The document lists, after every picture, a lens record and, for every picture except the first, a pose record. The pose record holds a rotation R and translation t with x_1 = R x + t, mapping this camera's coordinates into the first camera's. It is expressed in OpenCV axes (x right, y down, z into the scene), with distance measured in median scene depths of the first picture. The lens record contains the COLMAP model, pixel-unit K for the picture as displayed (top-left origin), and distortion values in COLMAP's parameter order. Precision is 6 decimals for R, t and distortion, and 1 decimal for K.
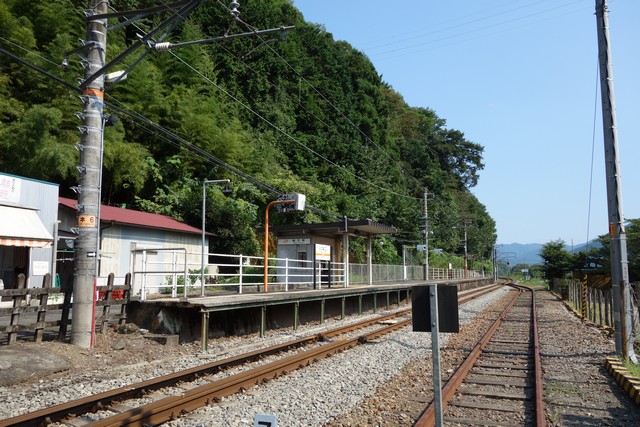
lens RADIAL K [[501.4, 0, 319.6], [0, 501.4, 213.7], [0, 0, 1]] dist [-0.004215, -0.003518]
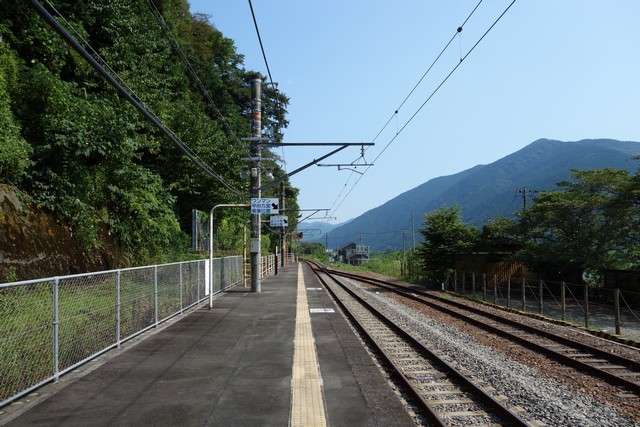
lens RADIAL K [[500.3, 0, 320.0], [0, 500.3, 213.2], [0, 0, 1]] dist [-0.005229, -0.003900]
pose [[0.904950, 0.014596, 0.425267, 0.108771], [-0.032243, 0.998890, 0.034327, 0.067760], [-0.424294, -0.044776, 0.904417, 0.779785]]
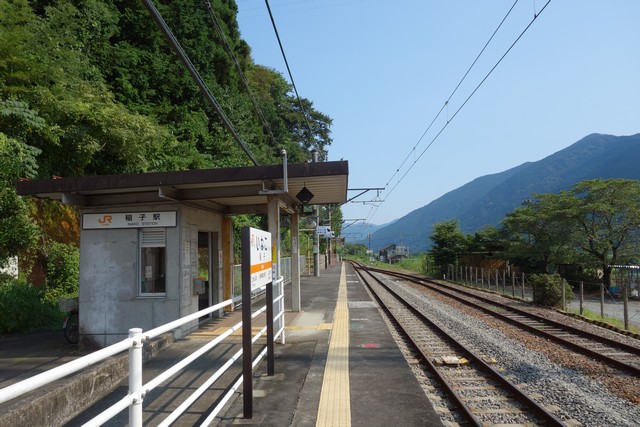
lens RADIAL K [[501.0, 0, 321.1], [0, 501.0, 213.0], [0, 0, 1]] dist [-0.004157, 0.000004]
pose [[0.938104, 0.002253, 0.346347, -0.033686], [-0.014932, 0.999312, 0.033943, 0.025488], [-0.346033, -0.037014, 0.937492, 0.432871]]
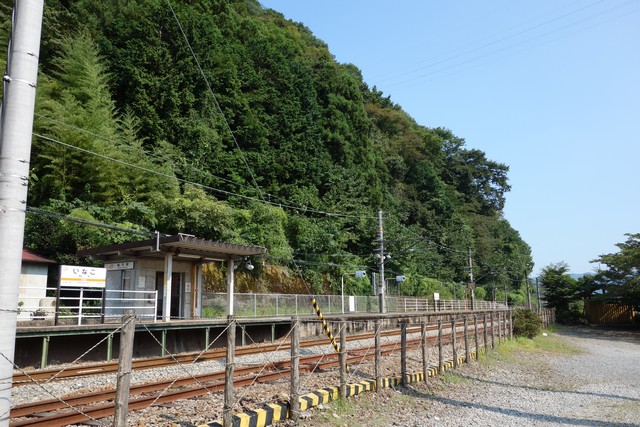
lens RADIAL K [[500.3, 0, 320.0], [0, 500.3, 213.2], [0, 0, 1]] dist [-0.005229, -0.003900]
pose [[0.992754, -0.035671, -0.114749, 0.267096], [0.027615, 0.997091, -0.071047, 0.026530], [0.116949, 0.067364, 0.990851, 0.163553]]
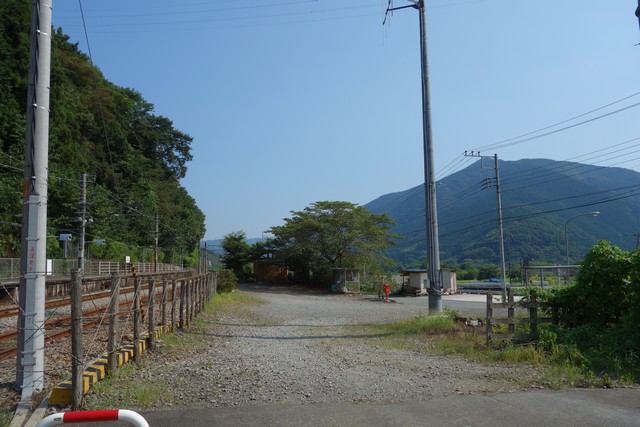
lens RADIAL K [[501.4, 0, 319.6], [0, 501.4, 213.7], [0, 0, 1]] dist [-0.004215, -0.003518]
pose [[0.864147, 0.029307, 0.502386, 0.167709], [-0.034904, 0.999389, 0.001738, 0.013871], [-0.502028, -0.019037, 0.864642, 0.072391]]
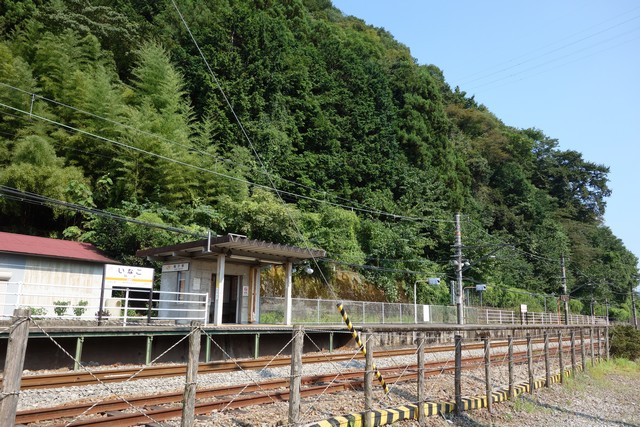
lens RADIAL K [[500.0, 0, 320.8], [0, 500.0, 212.7], [0, 0, 1]] dist [-0.002226, -0.003496]
pose [[0.960029, -0.040165, -0.277004, 0.287139], [0.015513, 0.995765, -0.090618, 0.032182], [0.279470, 0.082698, 0.956586, 0.210978]]
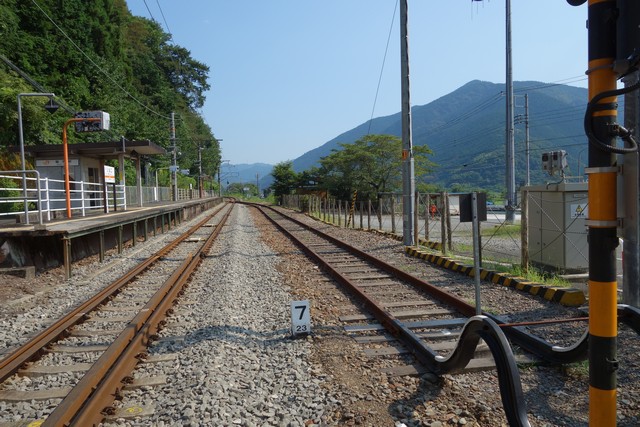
lens RADIAL K [[502.0, 0, 320.7], [0, 502.0, 214.0], [0, 0, 1]] dist [-0.007538, -0.007194]
pose [[0.848611, -0.054265, 0.526227, -0.092513], [-0.029570, 0.988304, 0.149599, -0.001355], [-0.528191, -0.142512, 0.837081, -0.008577]]
